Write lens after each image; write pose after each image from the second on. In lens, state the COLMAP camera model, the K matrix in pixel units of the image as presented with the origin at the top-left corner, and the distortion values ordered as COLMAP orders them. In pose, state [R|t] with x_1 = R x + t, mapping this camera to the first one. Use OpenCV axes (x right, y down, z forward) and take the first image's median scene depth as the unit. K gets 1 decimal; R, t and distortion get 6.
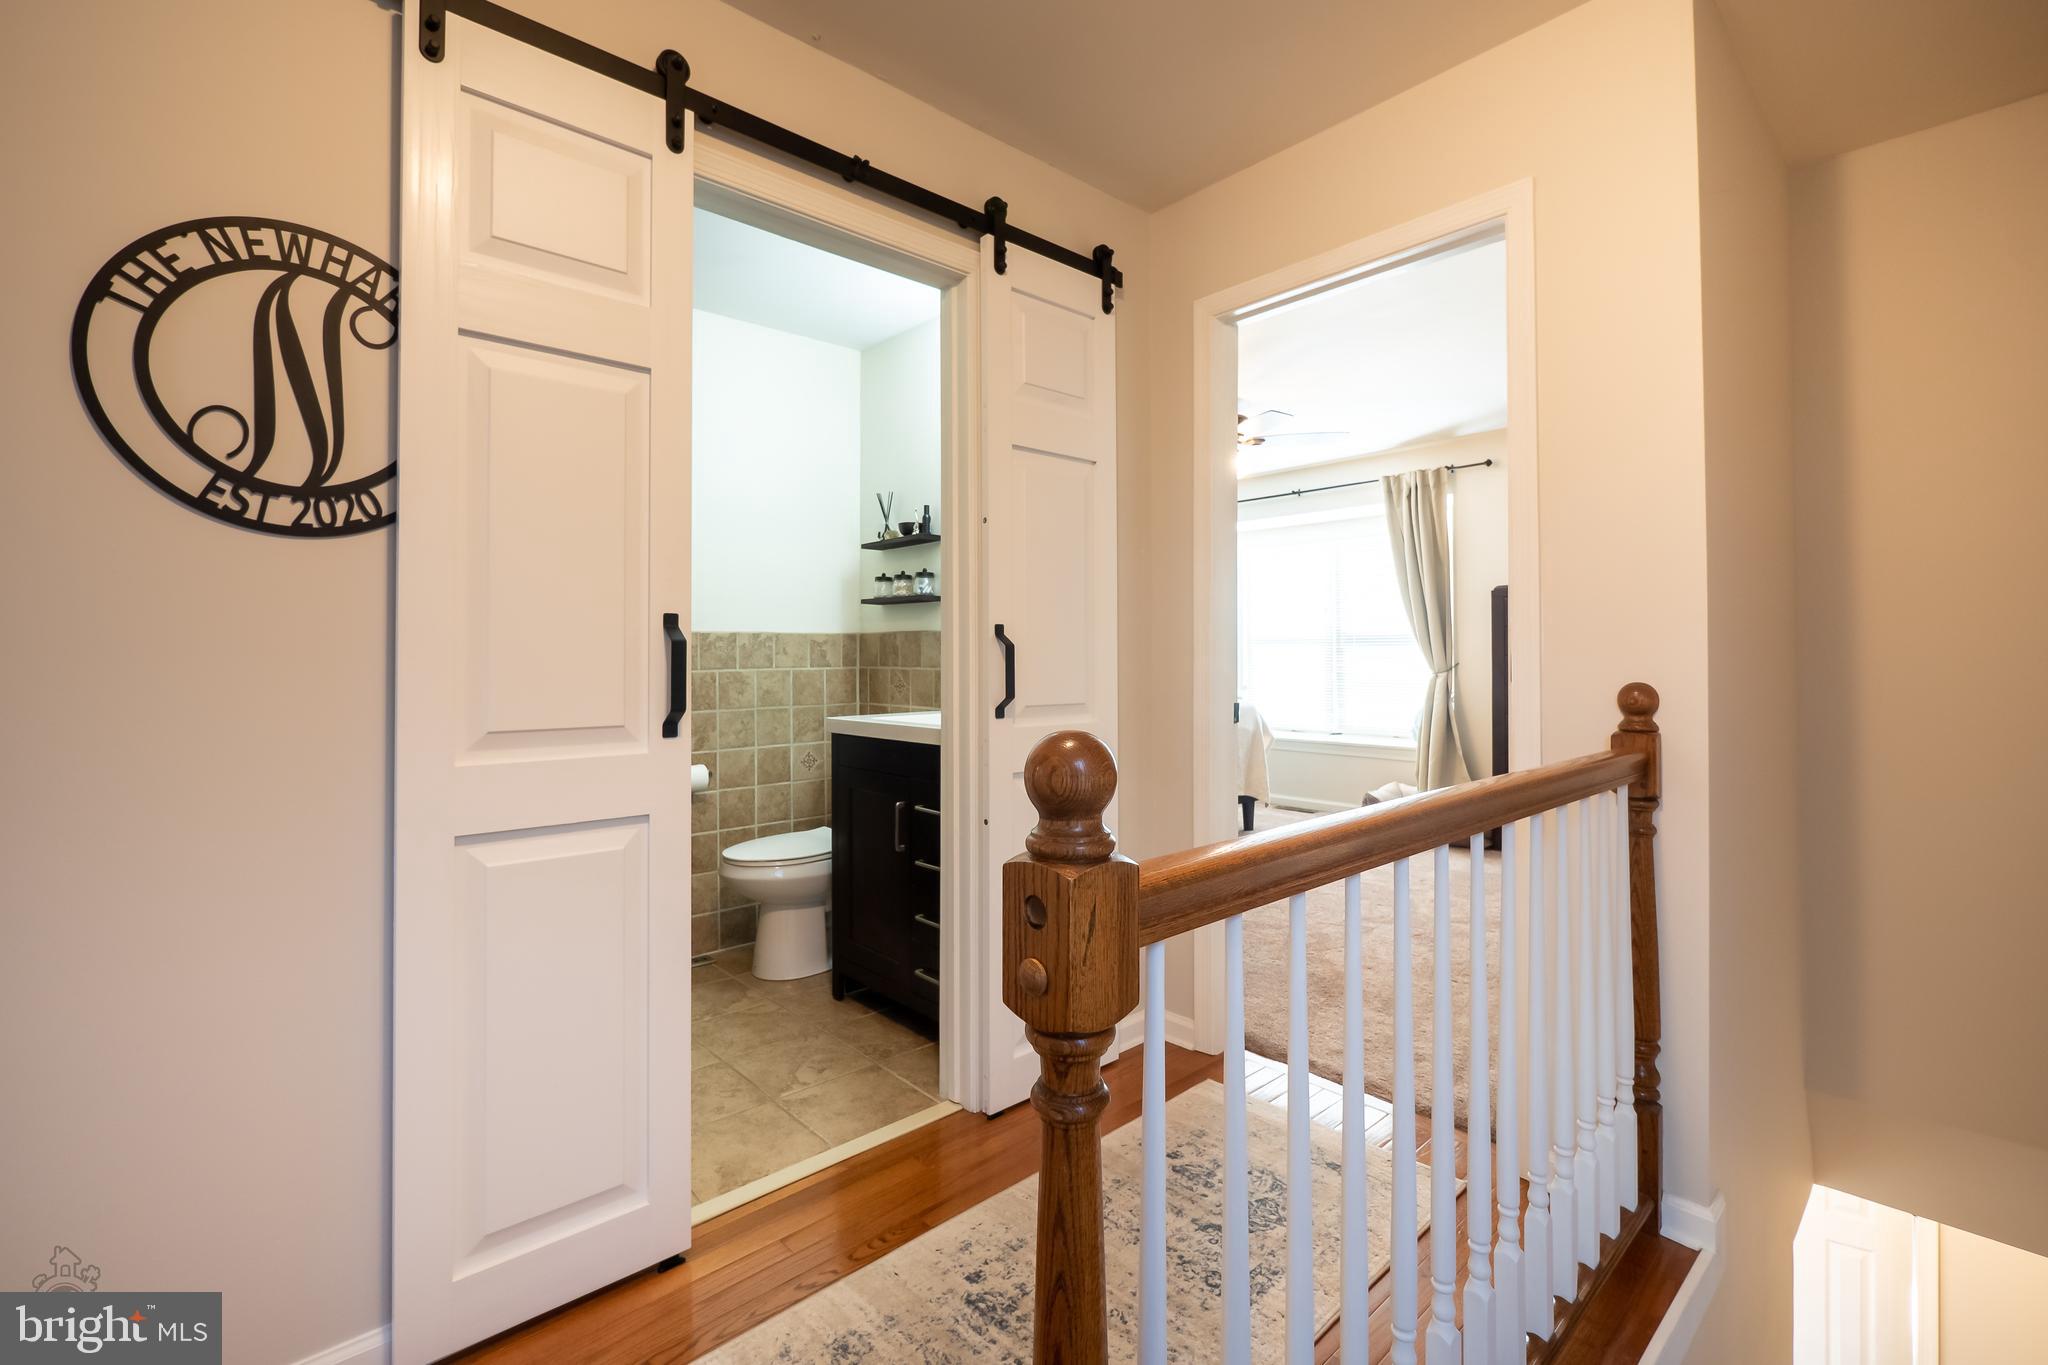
lens RADIAL K [[860.2, 0, 1023.9], [0, 860.2, 696.3], [0, 0, 1]] dist [-0.004275, 0.000268]
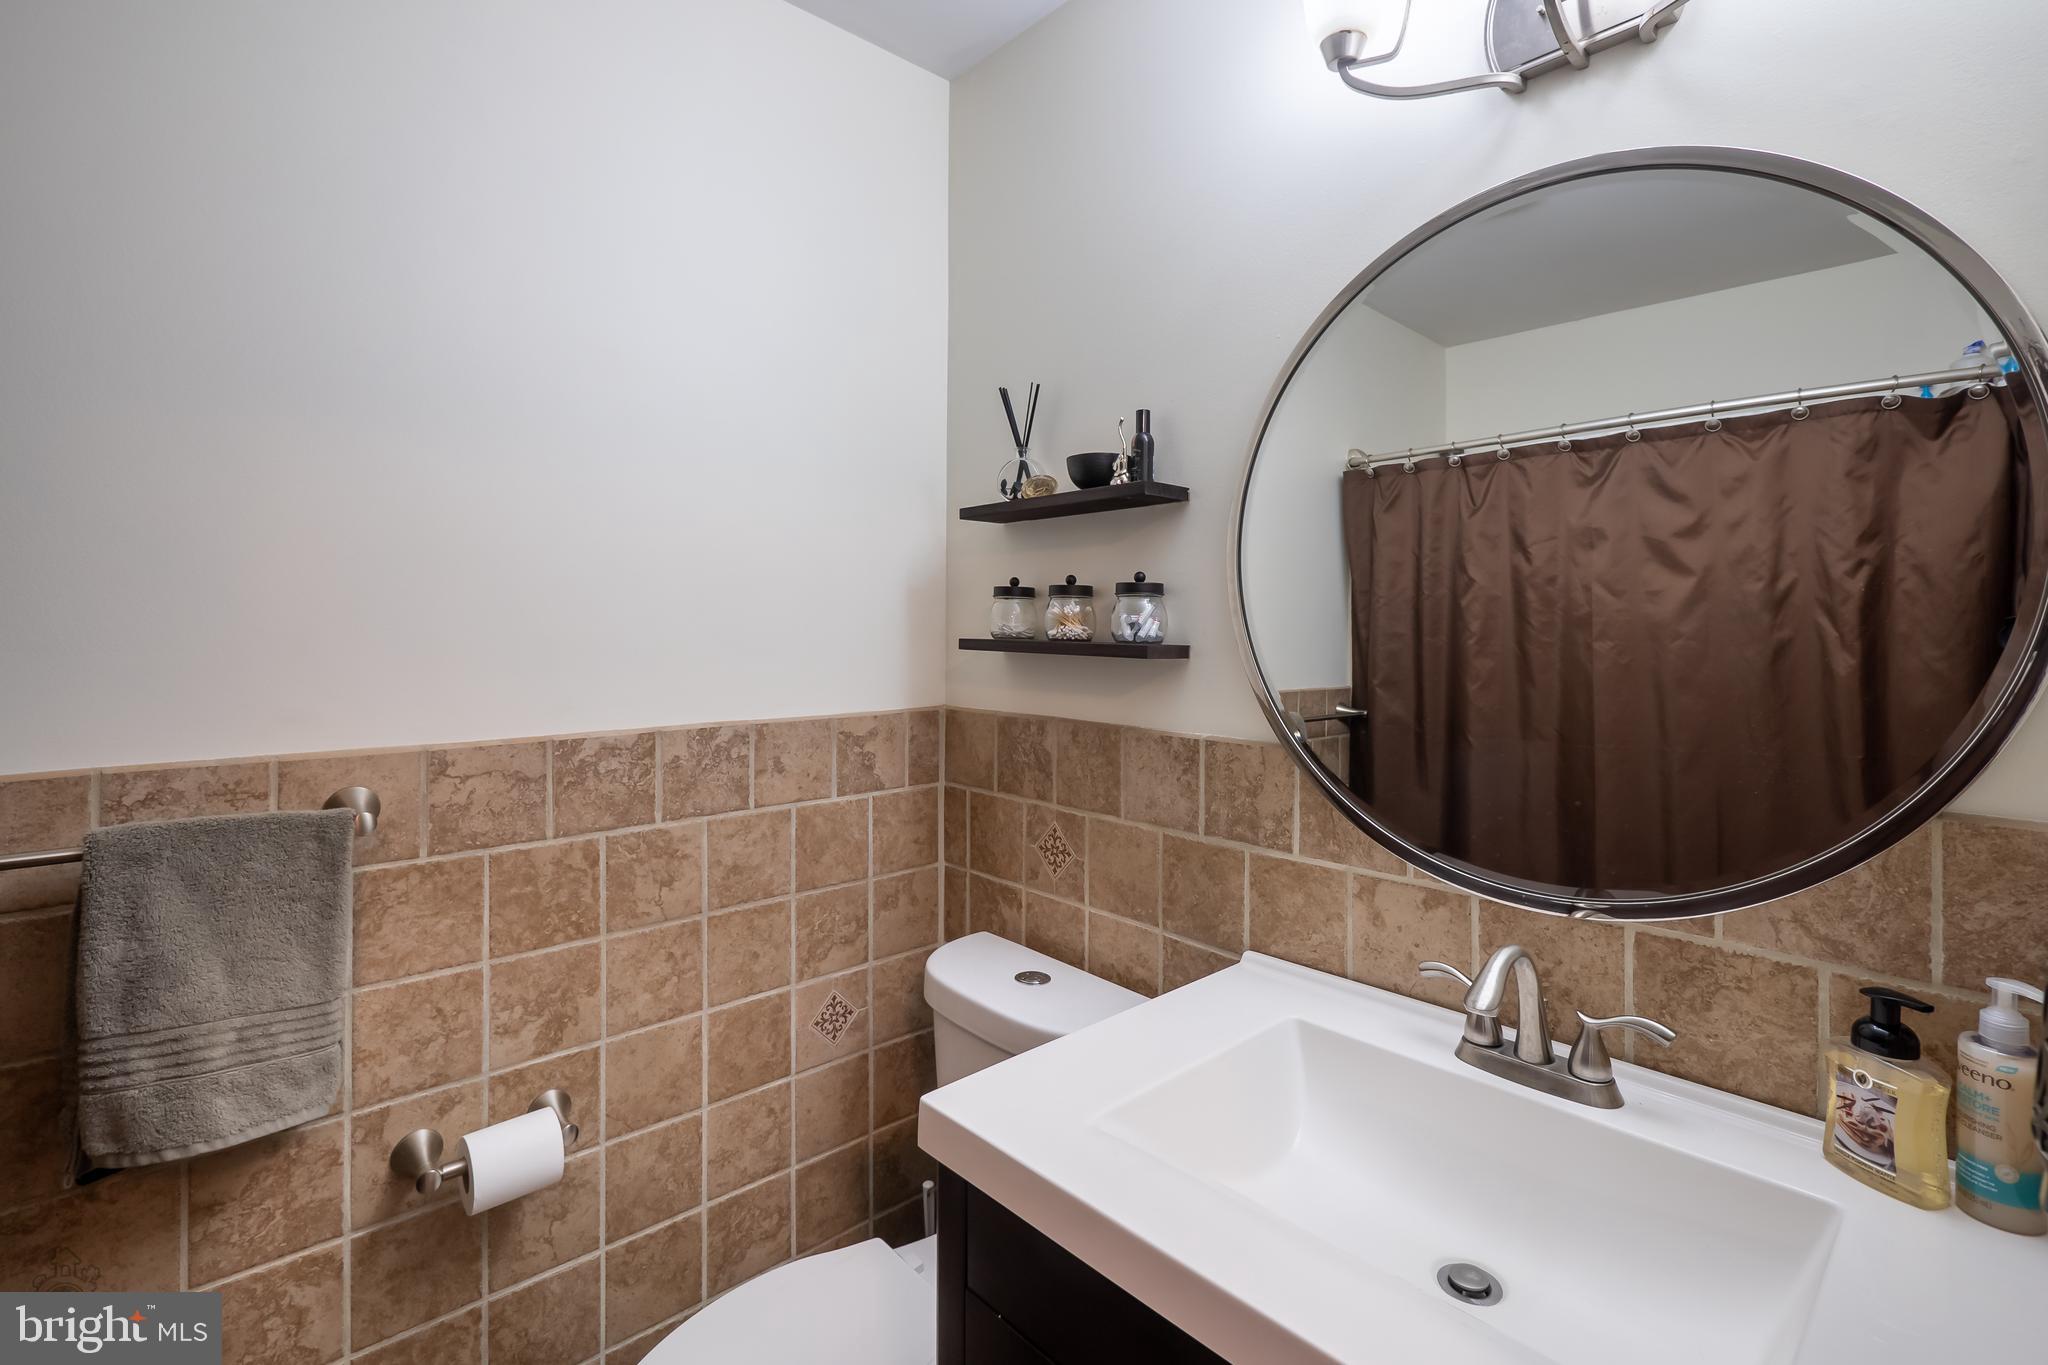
lens RADIAL K [[860.2, 0, 1024.0], [0, 860.2, 666.4], [0, 0, 1]] dist [-0.004275, 0.000268]
pose [[0.999945, 0.006449, 0.008278, -0.163592], [-0.006467, 0.999977, 0.002123, -0.101932], [-0.008265, -0.002176, 0.999963, 0.585333]]
